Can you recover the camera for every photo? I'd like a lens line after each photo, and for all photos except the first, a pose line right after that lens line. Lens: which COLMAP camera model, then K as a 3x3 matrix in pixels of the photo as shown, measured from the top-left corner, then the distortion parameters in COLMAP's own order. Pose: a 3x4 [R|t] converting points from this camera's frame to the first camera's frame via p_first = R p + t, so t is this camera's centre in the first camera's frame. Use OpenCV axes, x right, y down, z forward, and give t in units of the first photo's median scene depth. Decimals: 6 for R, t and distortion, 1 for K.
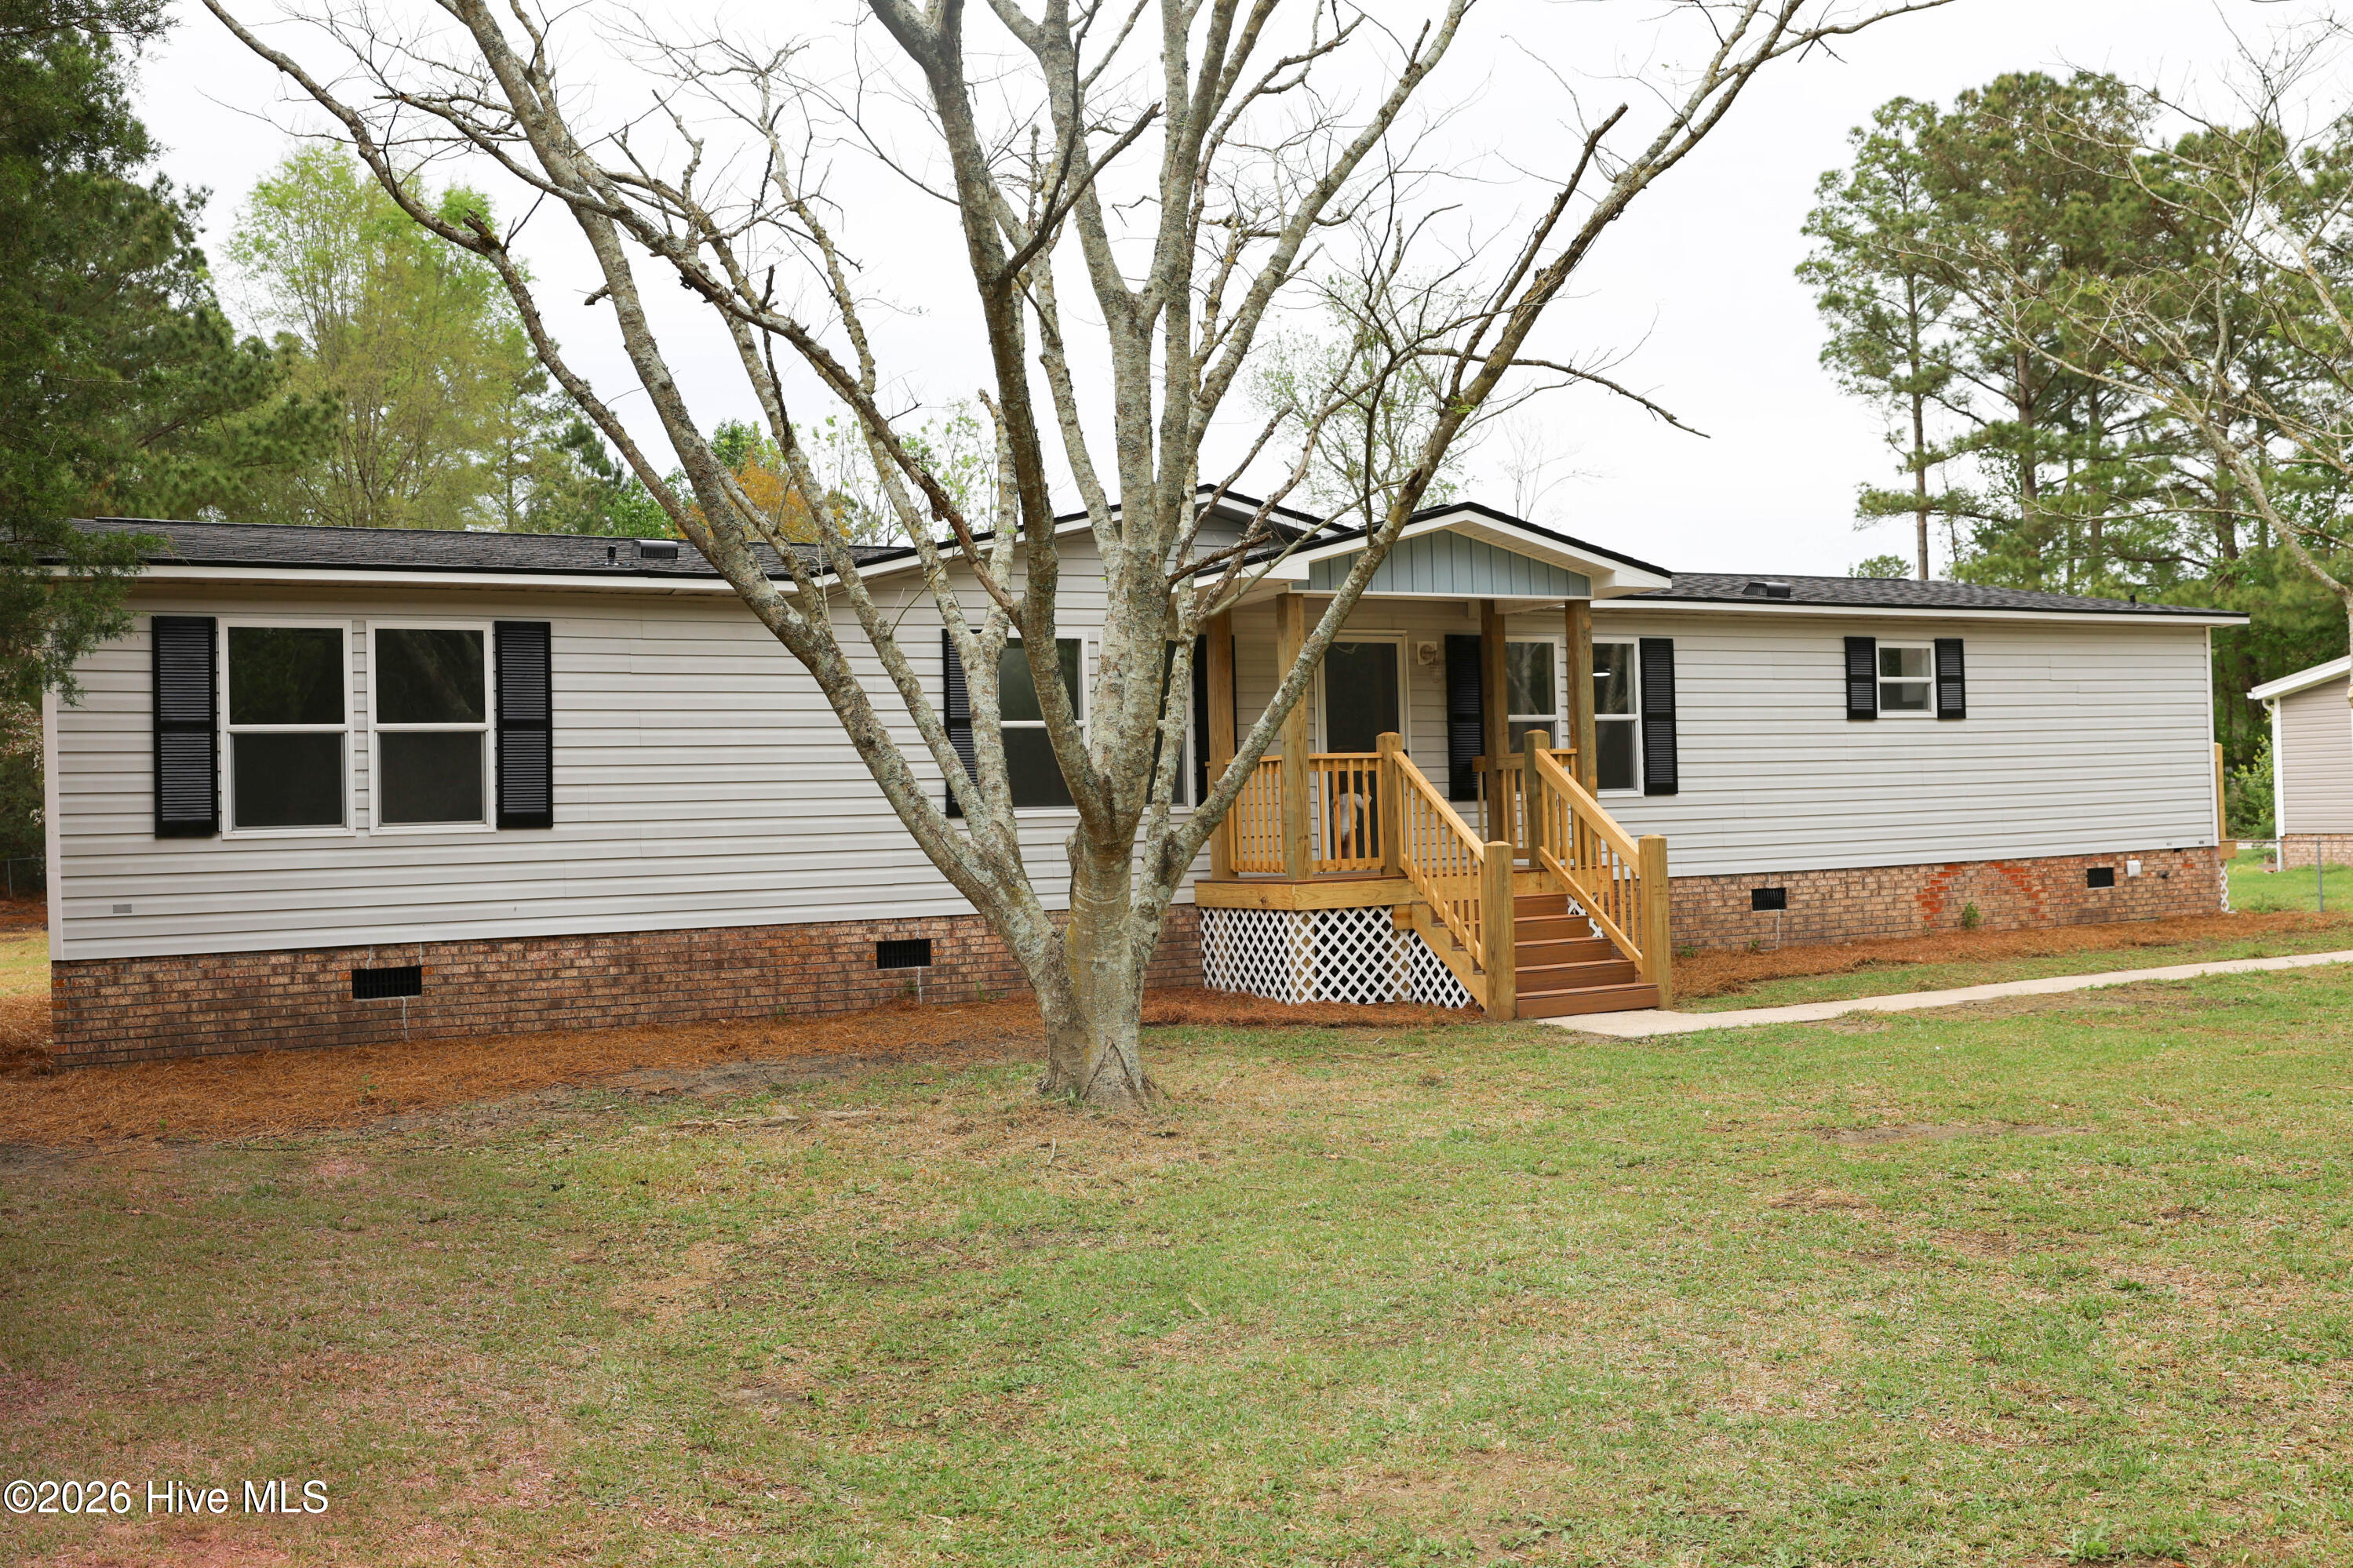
lens RADIAL K [[2054.5, 0, 1172.1], [0, 2054.5, 787.8], [0, 0, 1]] dist [-0.001651, -0.002831]
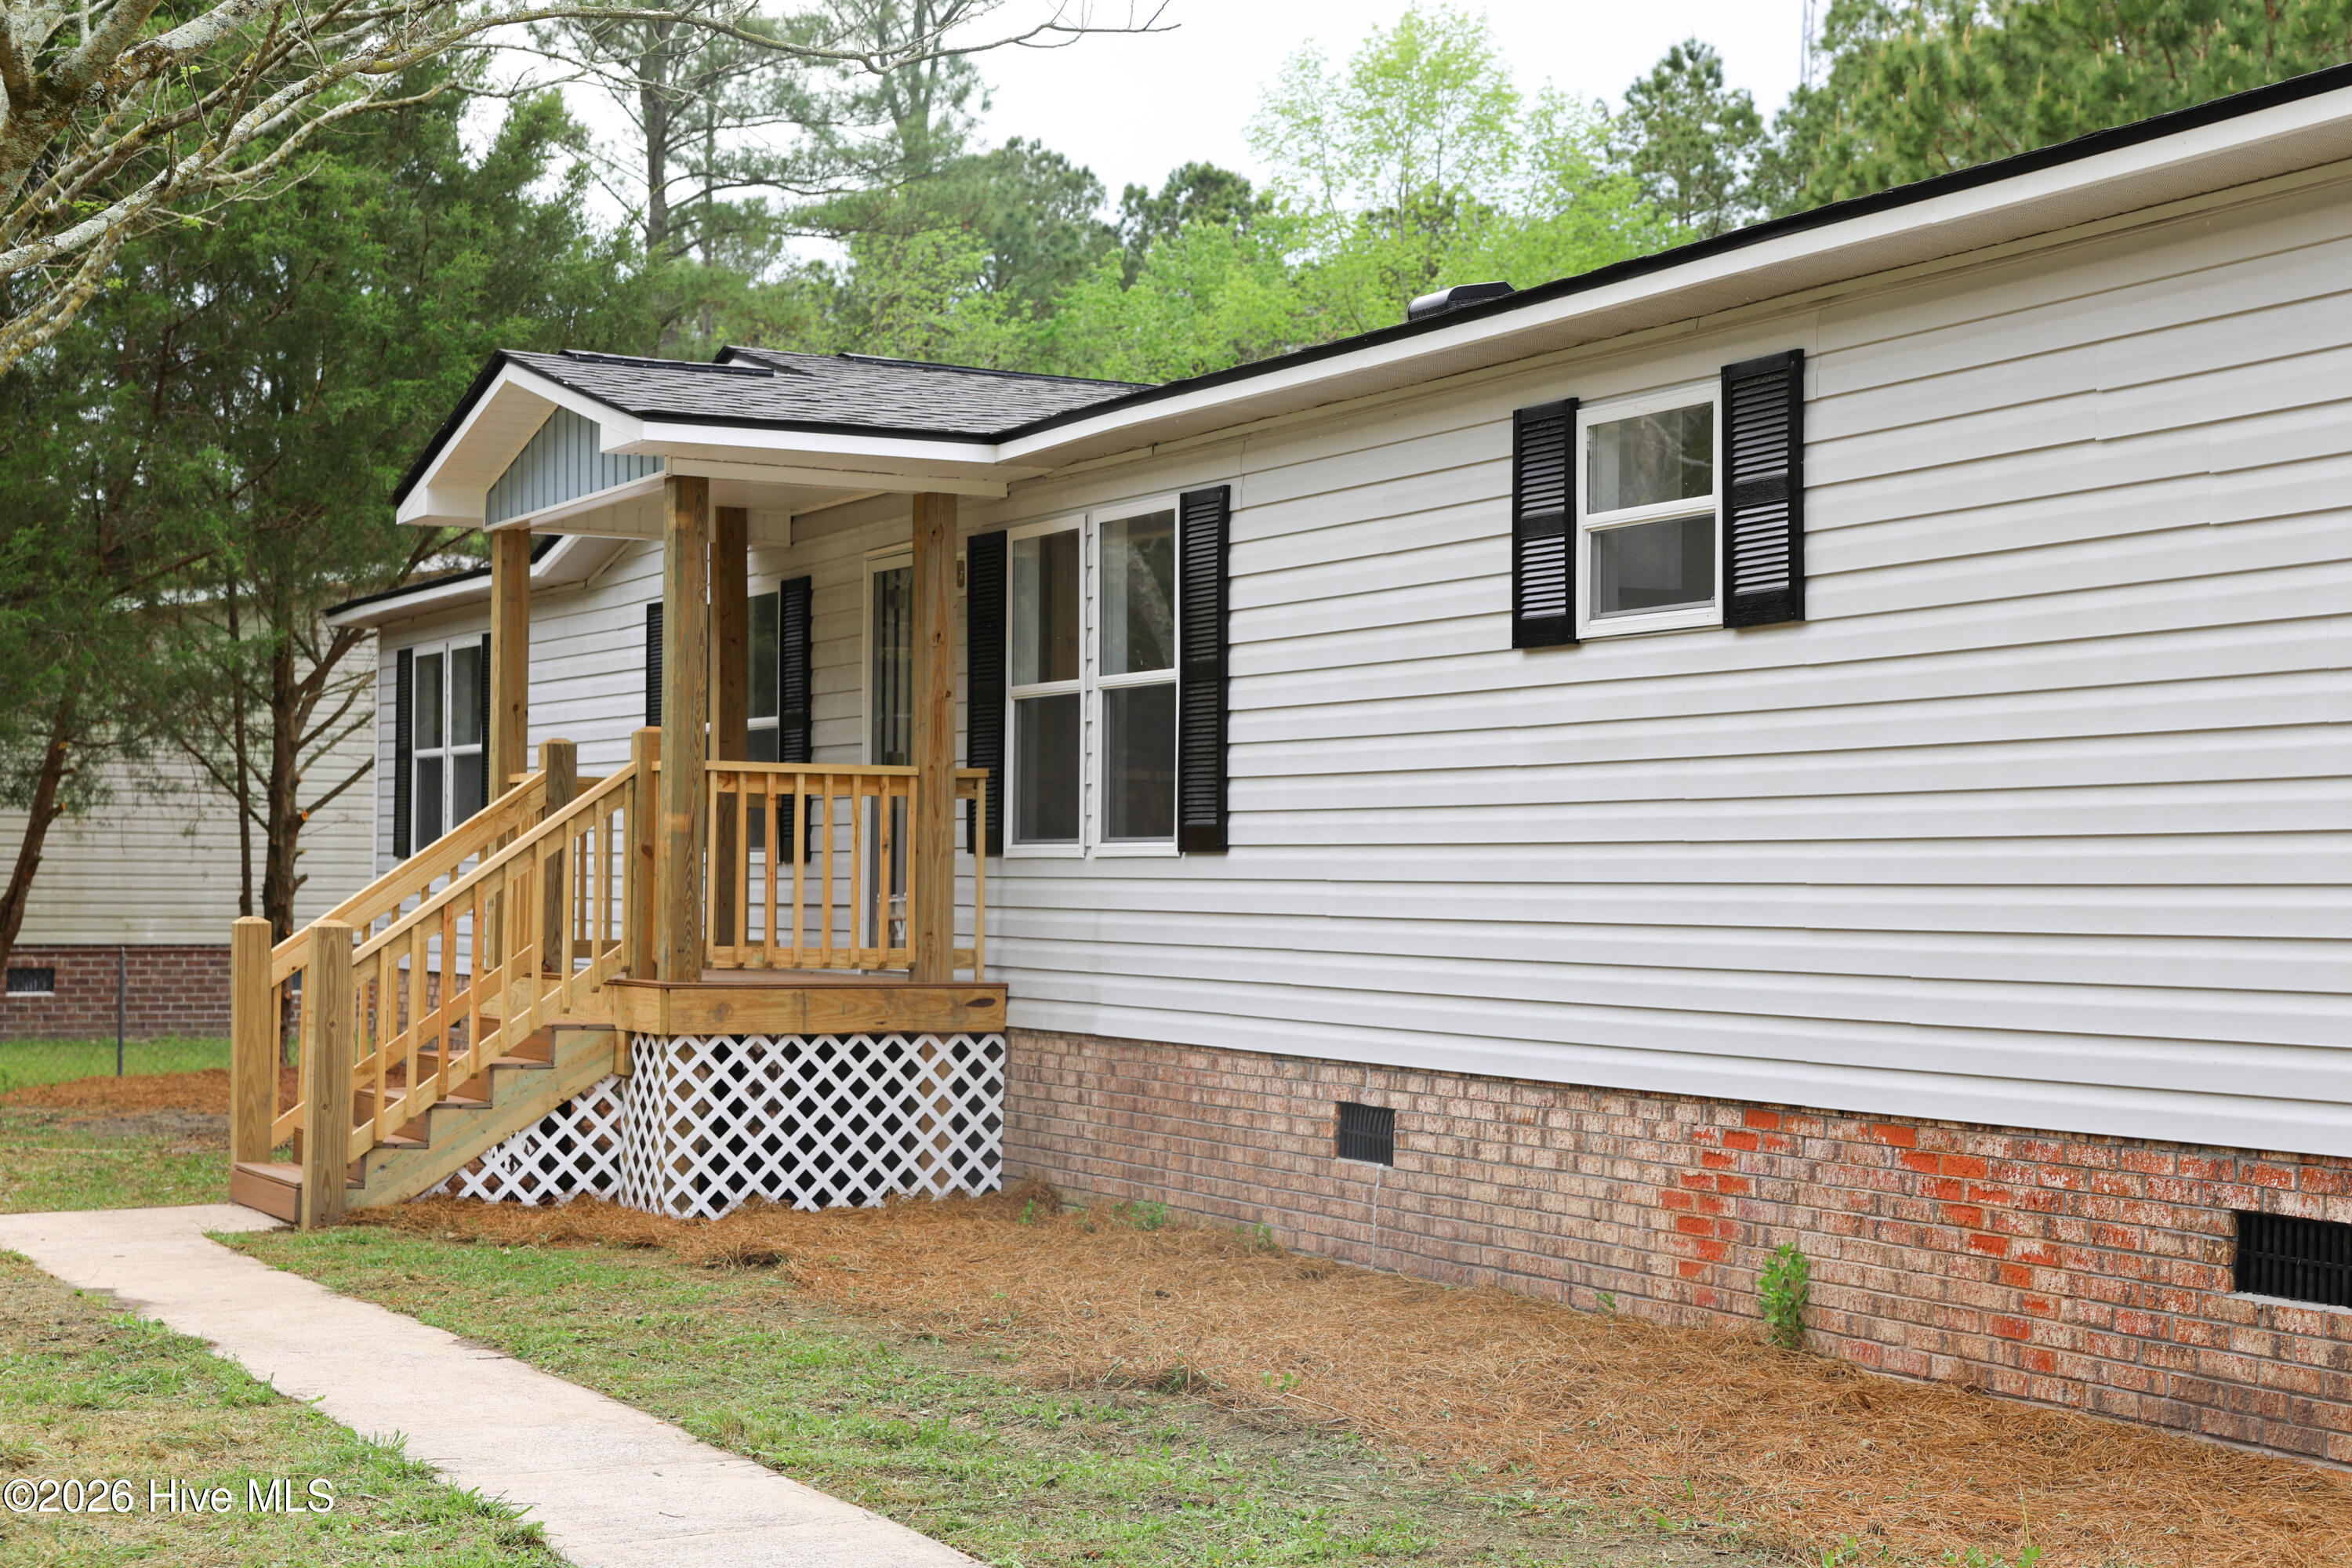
lens RADIAL K [[3655.3, 0, 1178.0], [0, 3655.3, 788.4], [0, 0, 1]] dist [0.032444, 0.000000]
pose [[-0.032268, 0.000108, -0.999479, 0.944427], [-0.006732, 0.999977, 0.000326, -0.009562], [0.999457, 0.006739, -0.032267, 0.959834]]
